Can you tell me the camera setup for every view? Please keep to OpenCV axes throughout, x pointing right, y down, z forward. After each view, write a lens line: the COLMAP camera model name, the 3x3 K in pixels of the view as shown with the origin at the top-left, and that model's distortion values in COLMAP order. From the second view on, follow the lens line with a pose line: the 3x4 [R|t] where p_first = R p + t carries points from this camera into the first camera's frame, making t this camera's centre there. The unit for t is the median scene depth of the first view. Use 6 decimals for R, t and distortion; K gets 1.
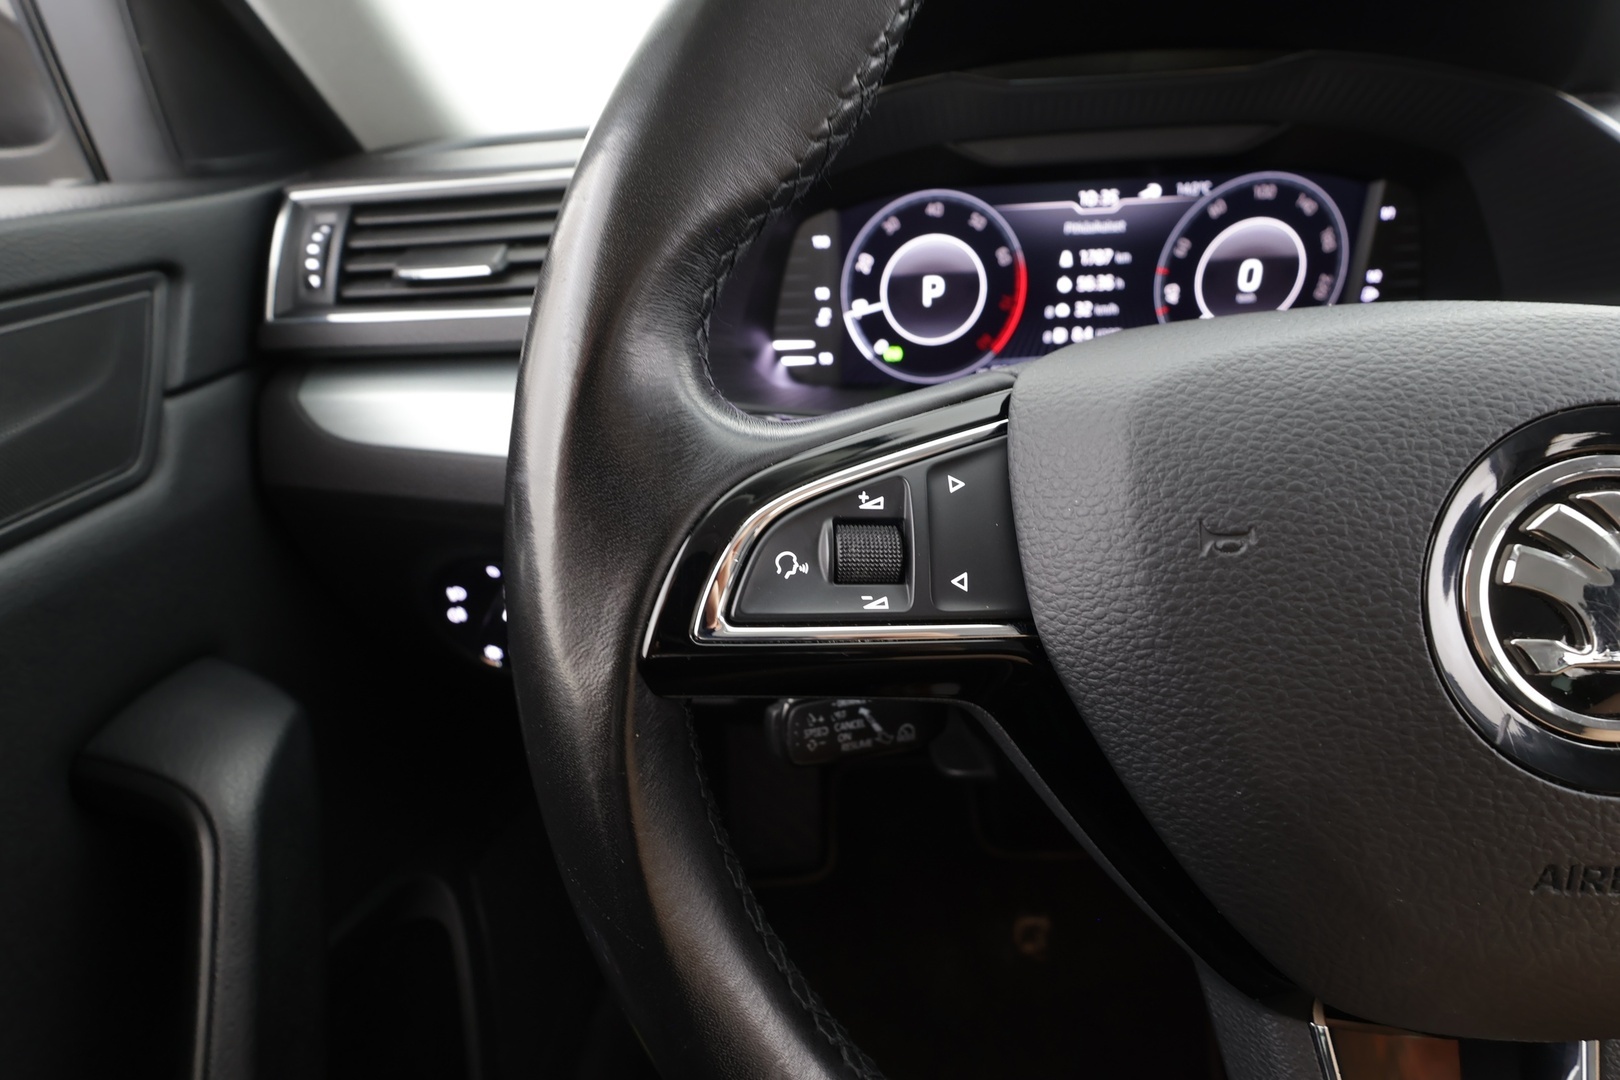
lens RADIAL K [[750.5, 0, 800.7], [0, 750.5, 551.3], [0, 0, 1]] dist [-0.001687, 0.000393]
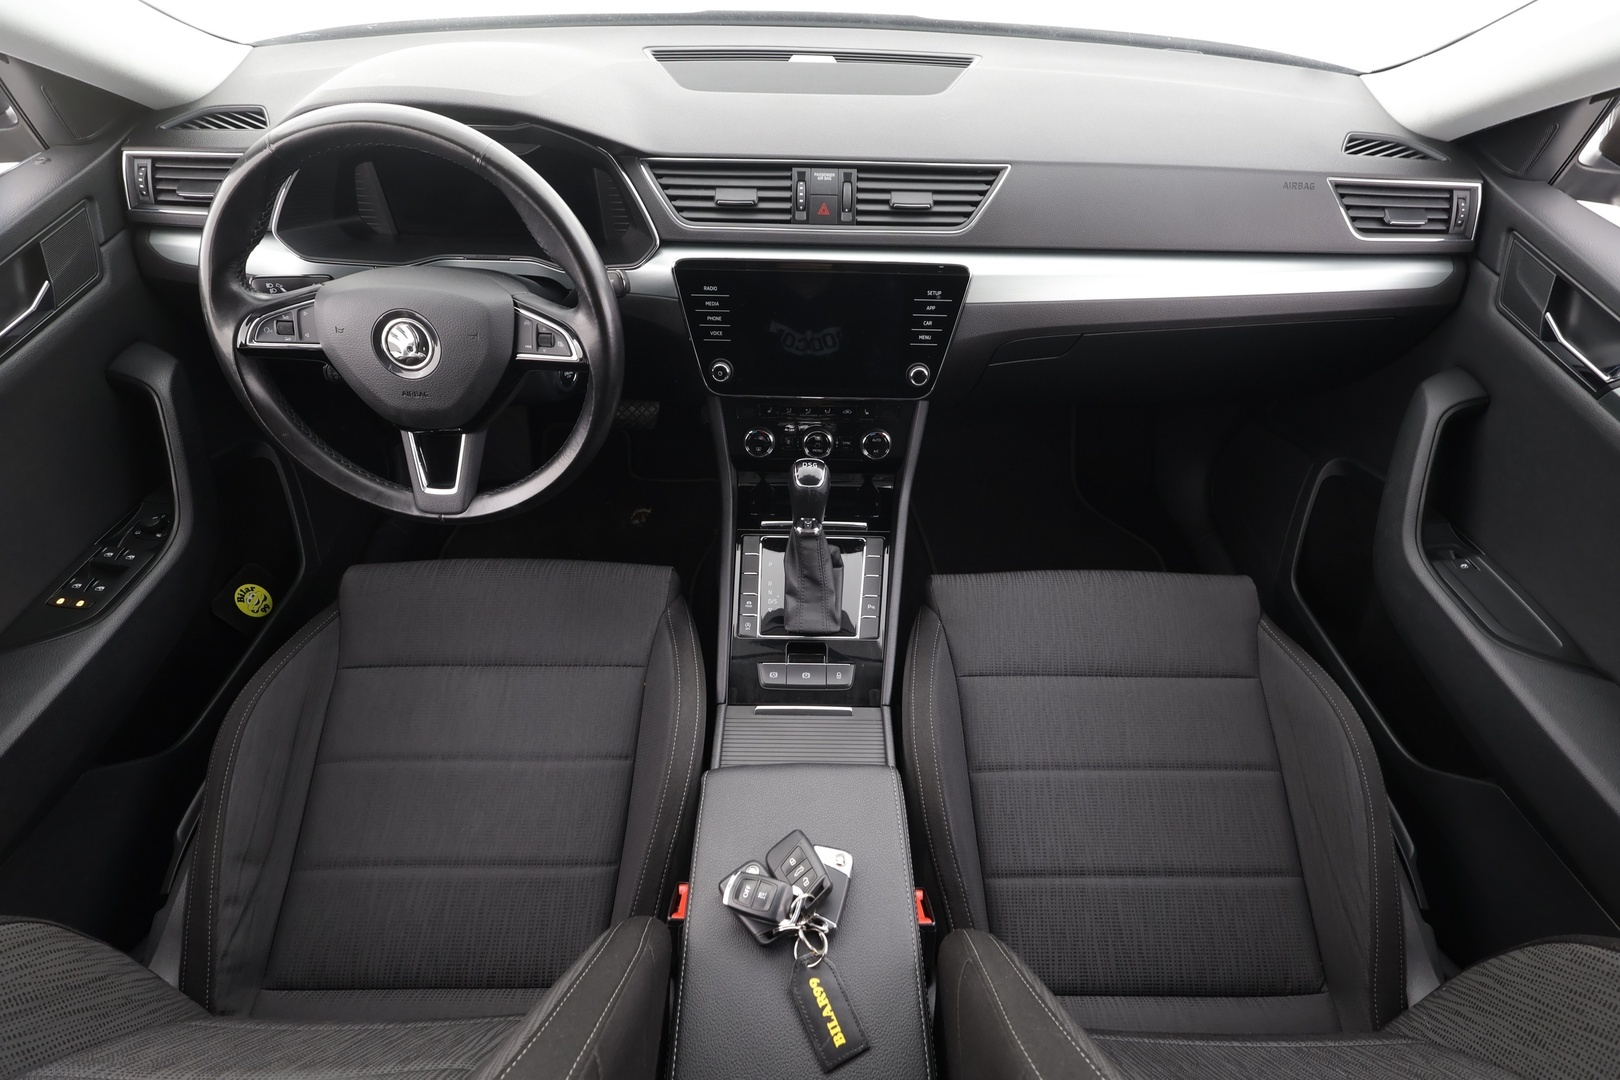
lens RADIAL K [[750.5, 0, 815.6], [0, 750.5, 545.1], [0, 0, 1]] dist [-0.001687, 0.000393]
pose [[0.996958, 0.029856, 0.071990, 1.902581], [-0.054472, 0.927557, 0.369689, -0.401119], [-0.055738, -0.372486, 0.926362, -2.488203]]
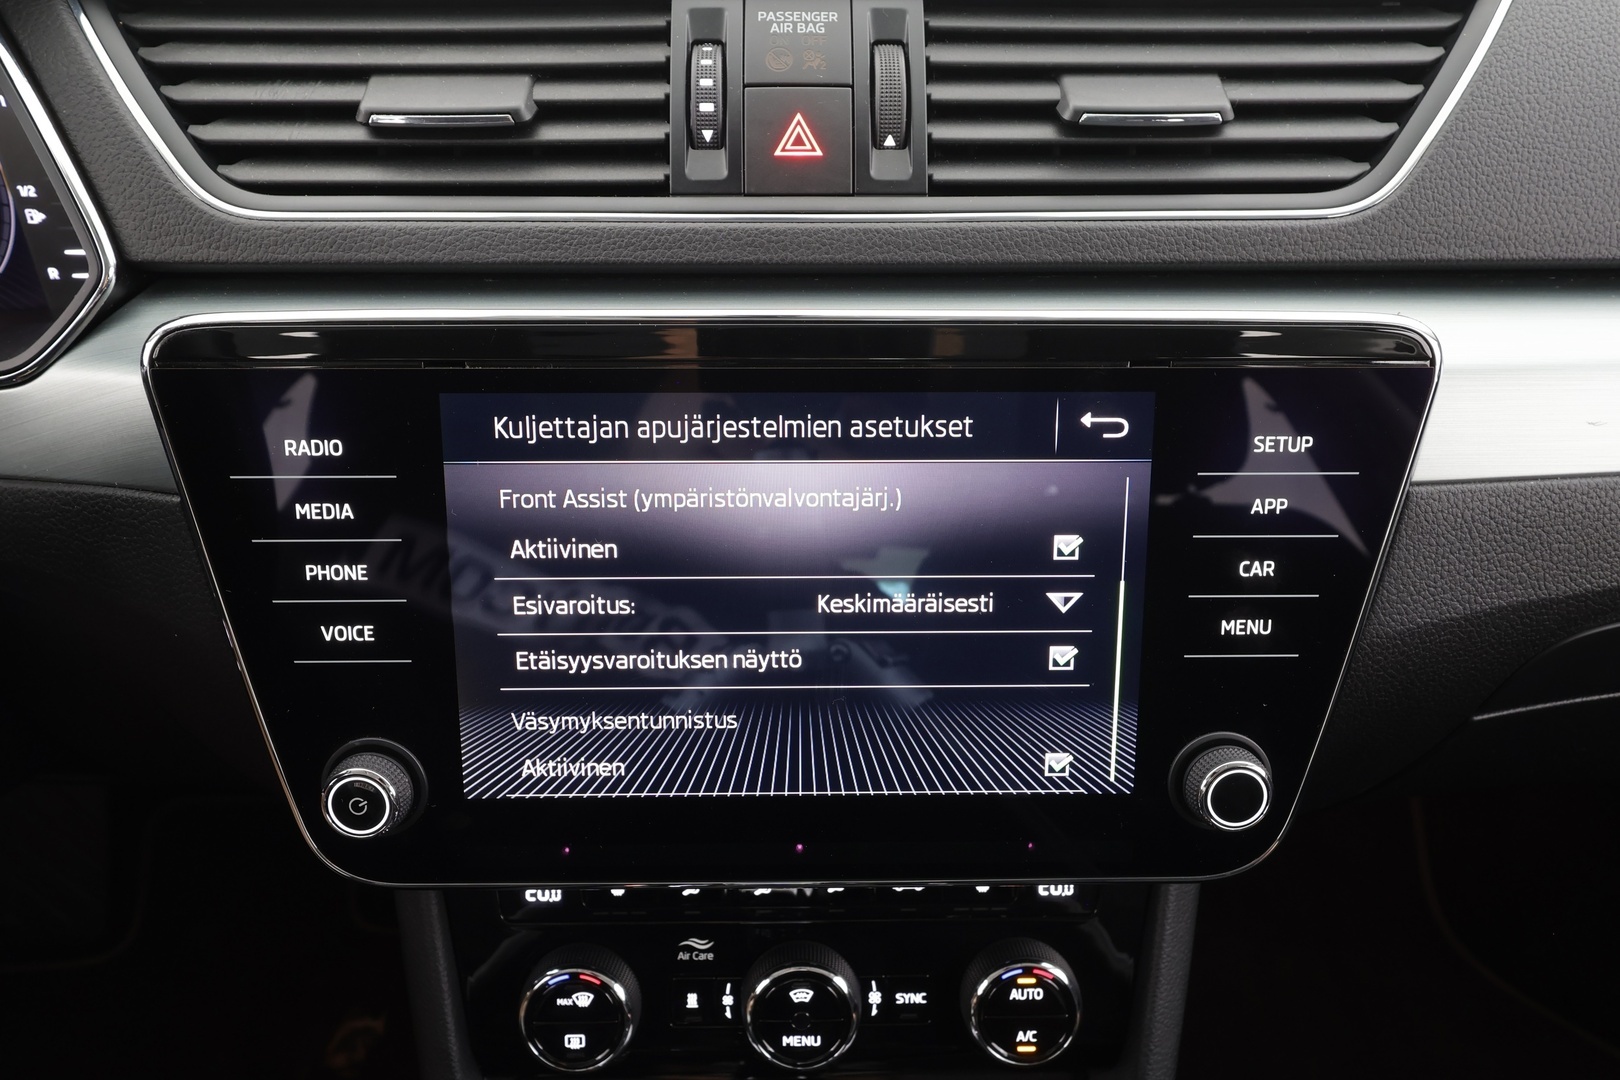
lens RADIAL K [[1095.5, 0, 813.3], [0, 1095.5, 545.7], [0, 0, 1]] dist [0.004753, -0.003686]
pose [[0.997479, 0.023600, 0.066918, 2.078656], [-0.030311, 0.994413, 0.101116, -0.232223], [-0.064157, -0.102889, 0.992622, -0.115981]]
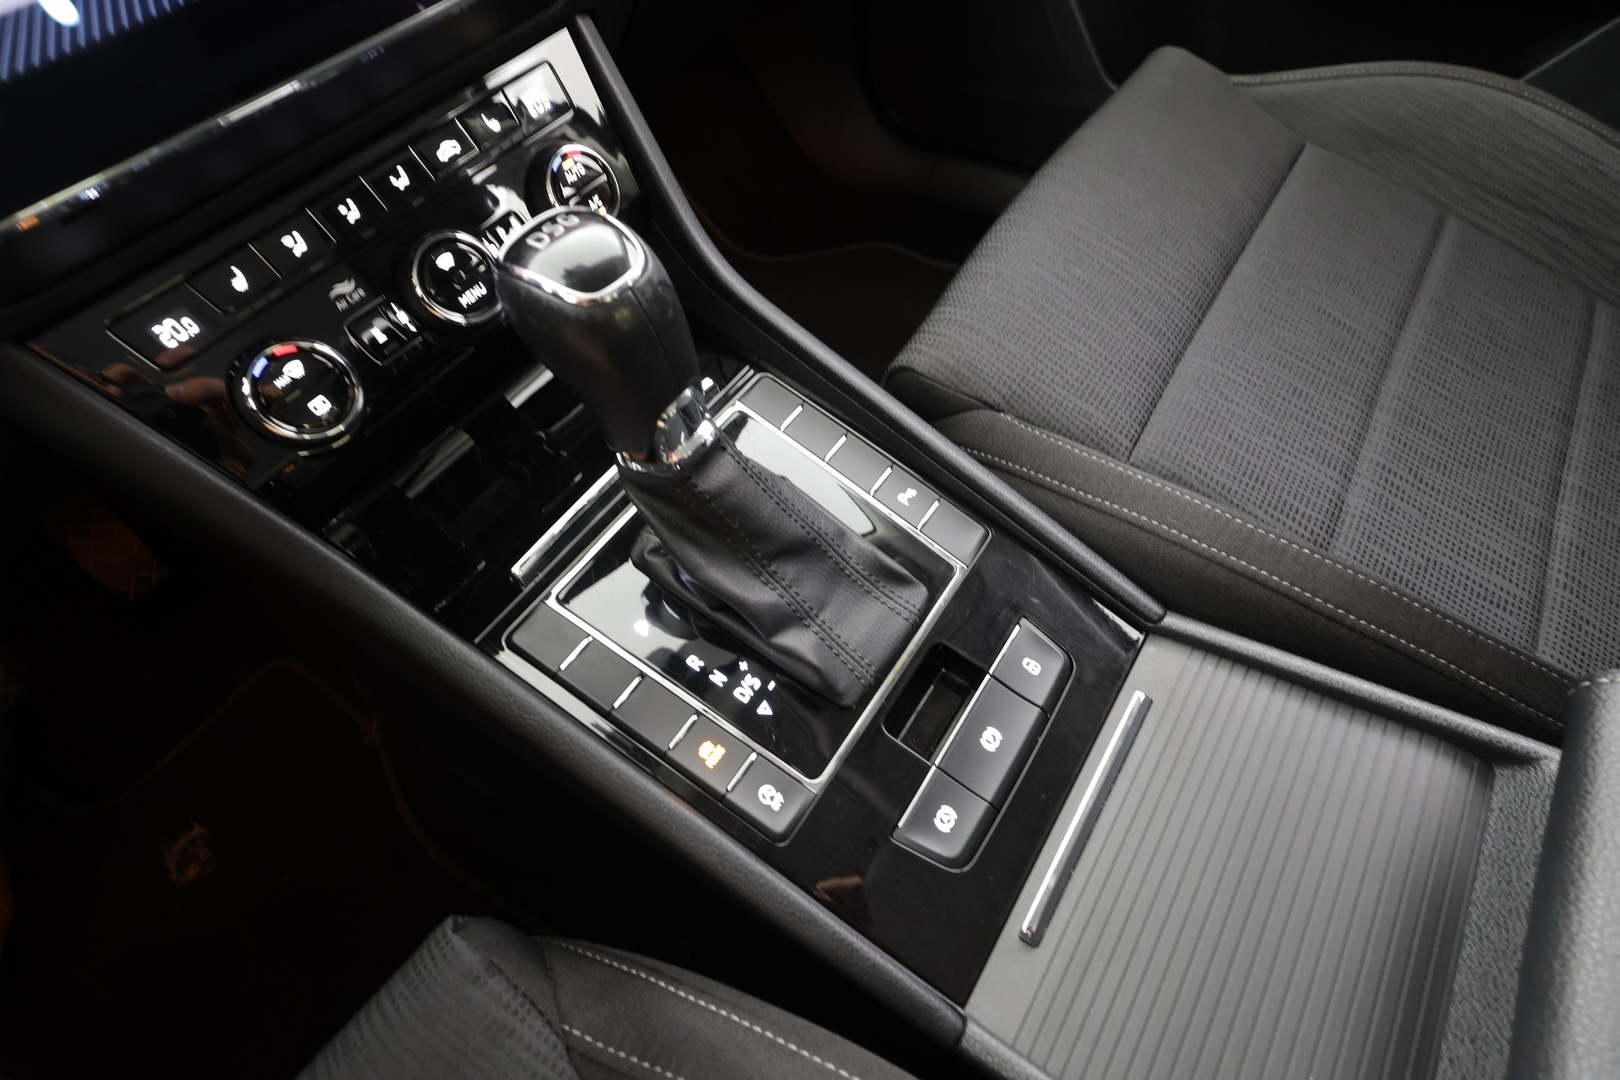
lens RADIAL K [[750.5, 0, 810.3], [0, 750.5, 538.3], [0, 0, 1]] dist [-0.001687, 0.000393]
pose [[0.546616, -0.680868, 0.487474, 1.588835], [0.441319, 0.728965, 0.523304, 0.462863], [-0.711652, -0.070914, 0.698944, -0.053345]]
